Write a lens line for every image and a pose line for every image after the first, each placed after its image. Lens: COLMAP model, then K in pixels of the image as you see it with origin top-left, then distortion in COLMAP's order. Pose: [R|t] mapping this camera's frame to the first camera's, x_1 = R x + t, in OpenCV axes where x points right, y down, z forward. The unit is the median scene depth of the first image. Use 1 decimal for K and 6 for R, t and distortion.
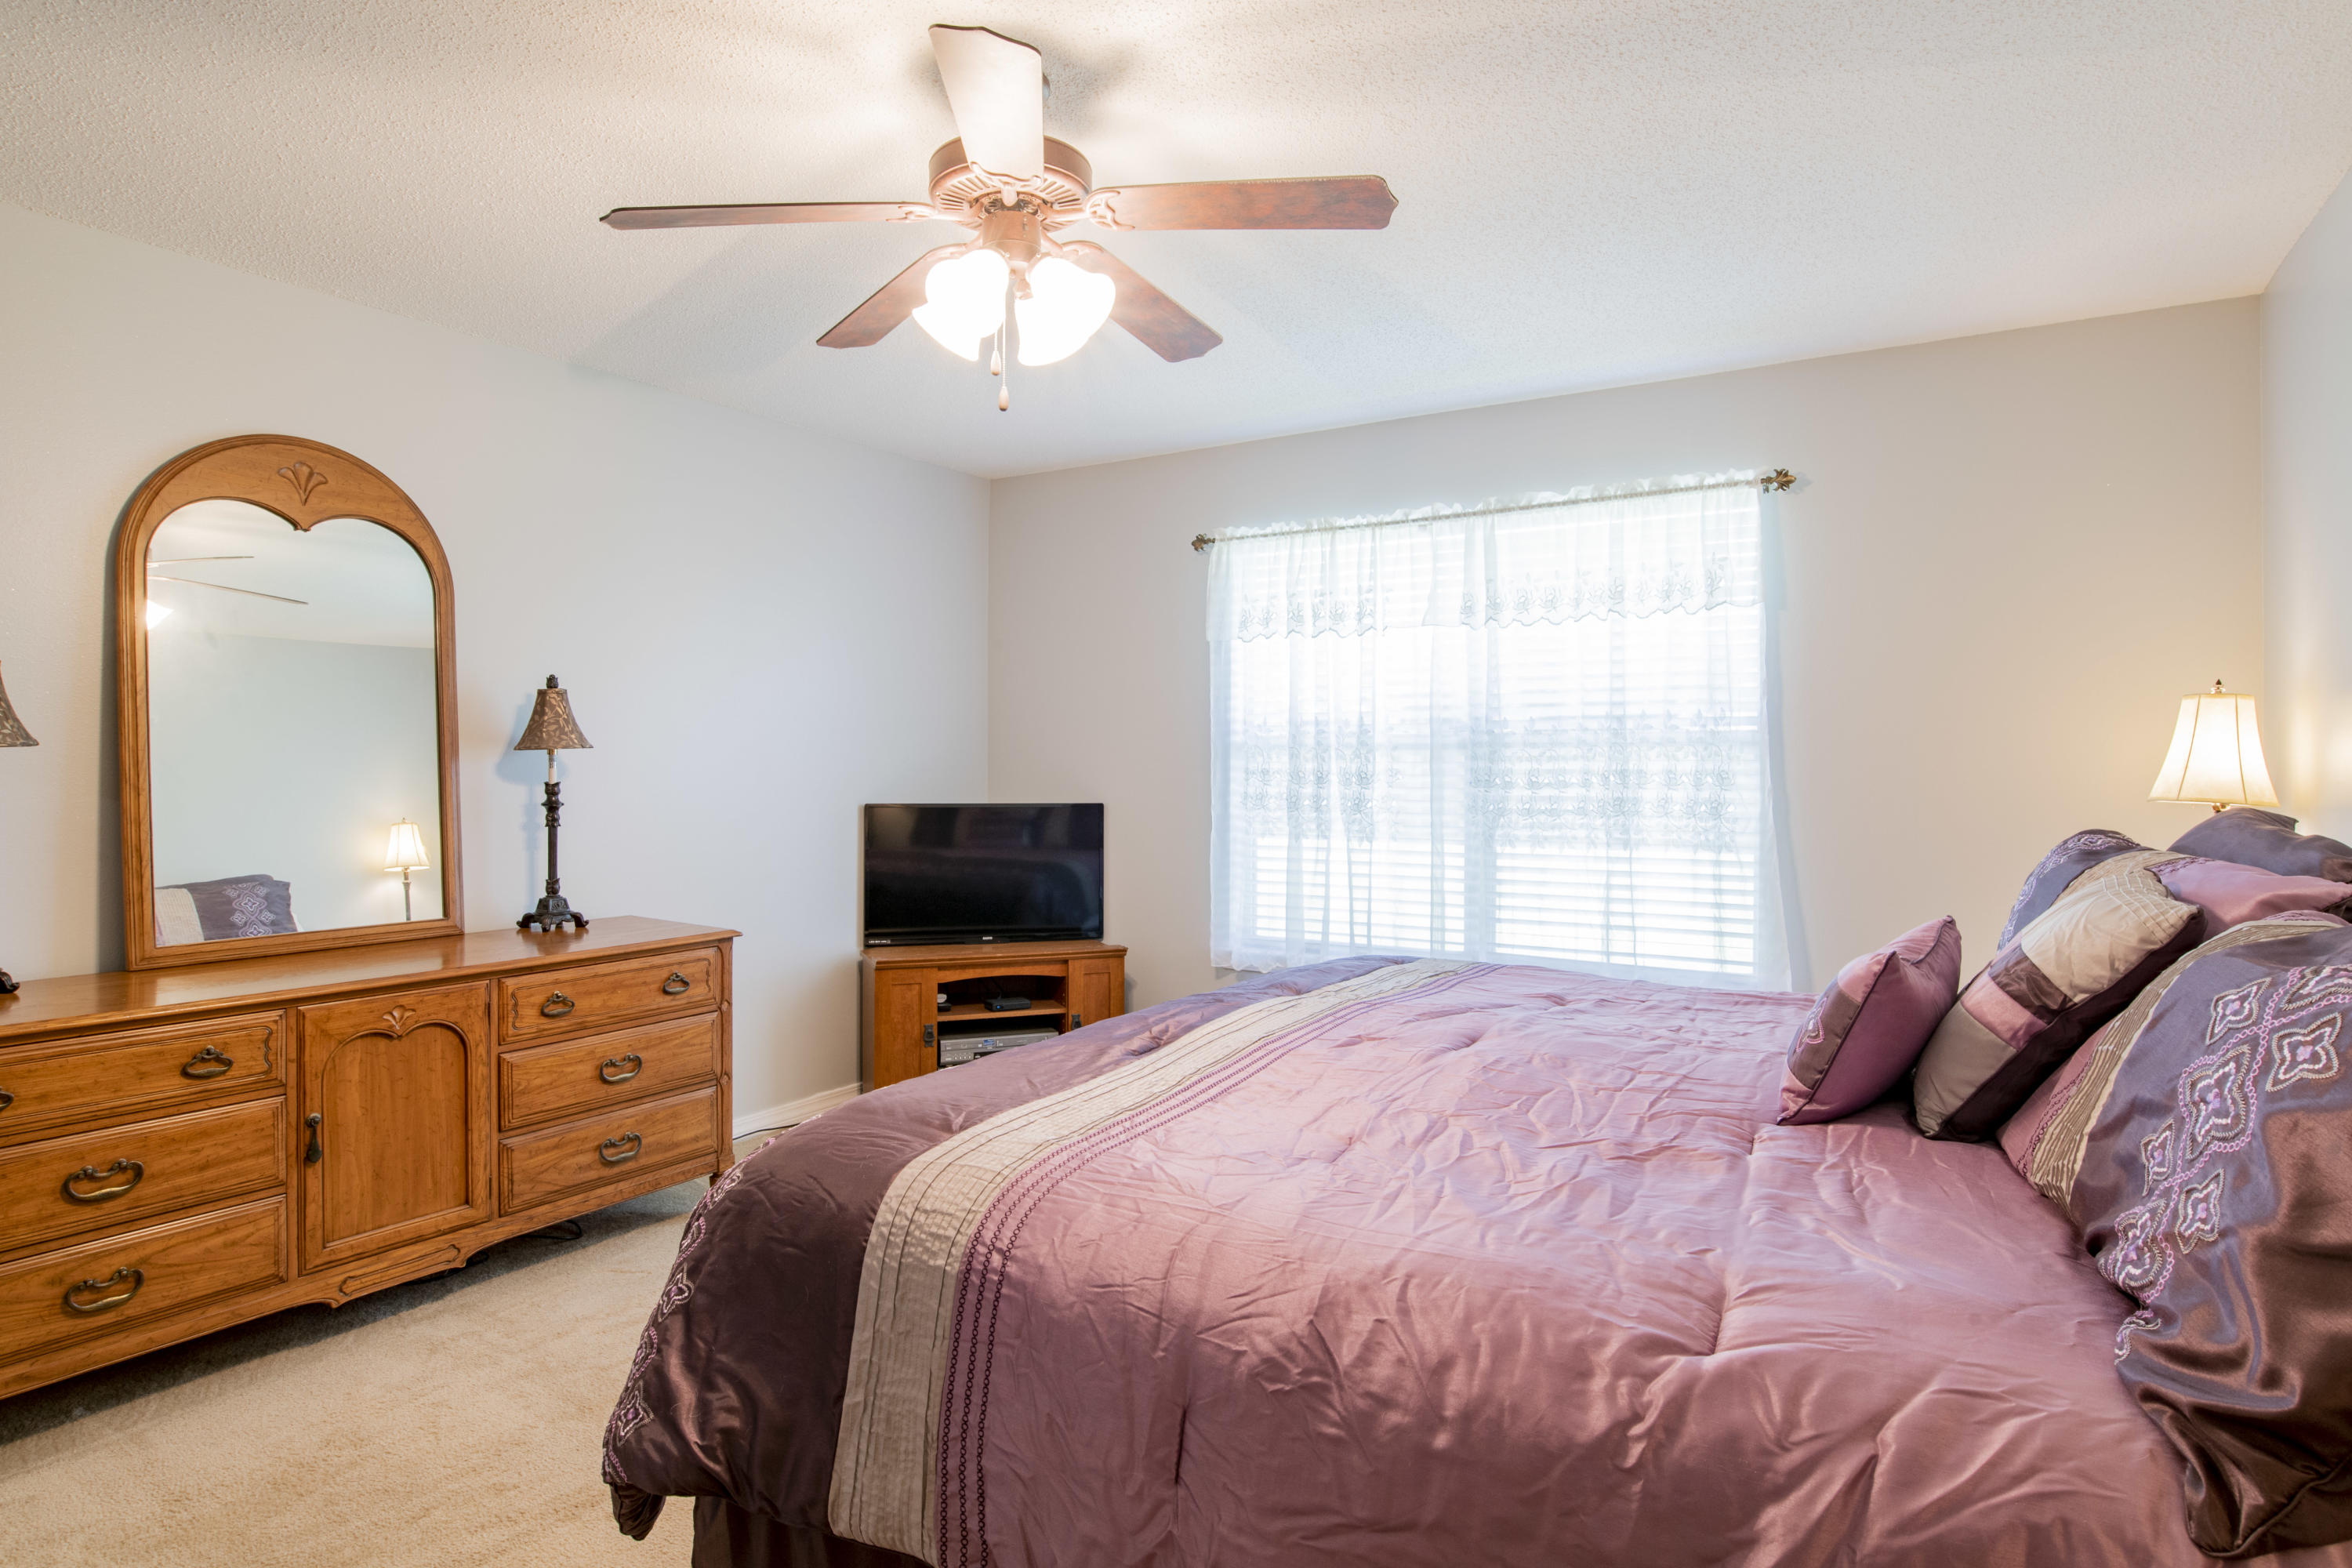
lens RADIAL K [[1332.8, 0, 1173.8], [0, 1332.8, 751.8], [0, 0, 1]] dist [0.003558, 0.000247]
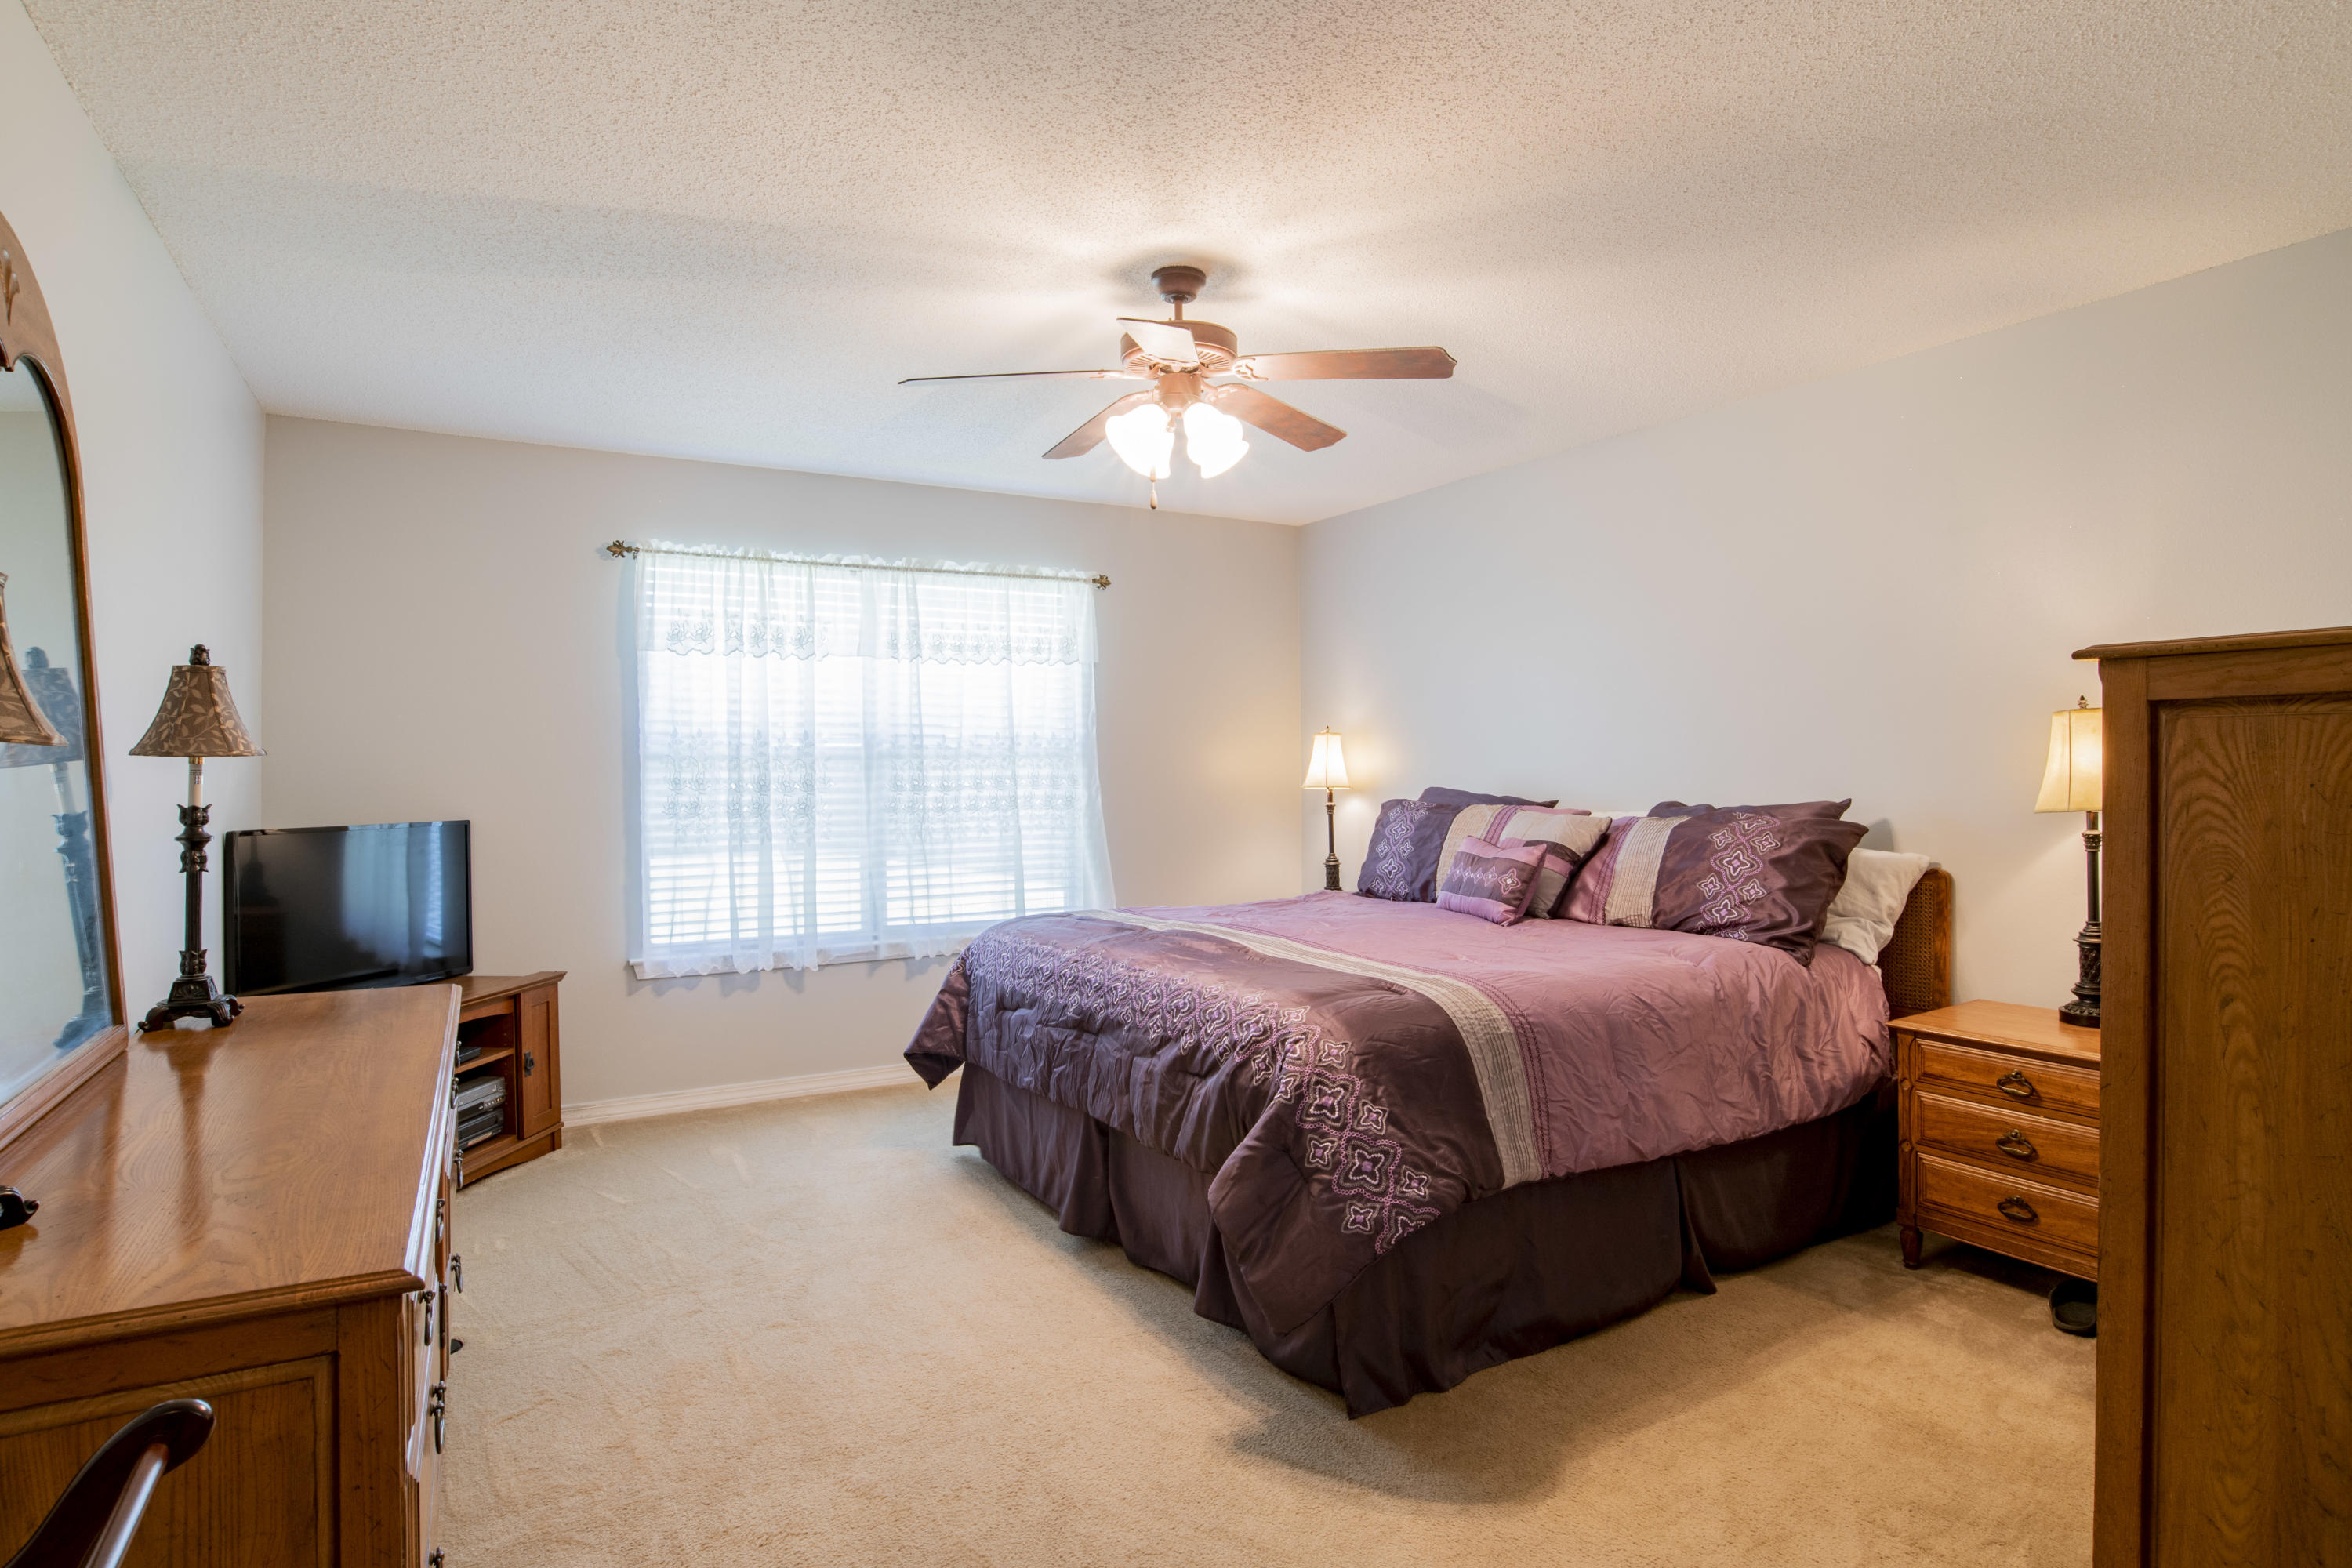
lens RADIAL K [[1199.5, 0, 1176.0], [0, 1199.5, 784.0], [0, 0, 1]] dist [-0.015014, -0.000234]
pose [[0.493565, -0.013990, 0.869596, -0.612845], [-0.002486, 0.999844, 0.017496, 0.000261], [-0.869705, -0.010798, 0.493453, 0.229164]]
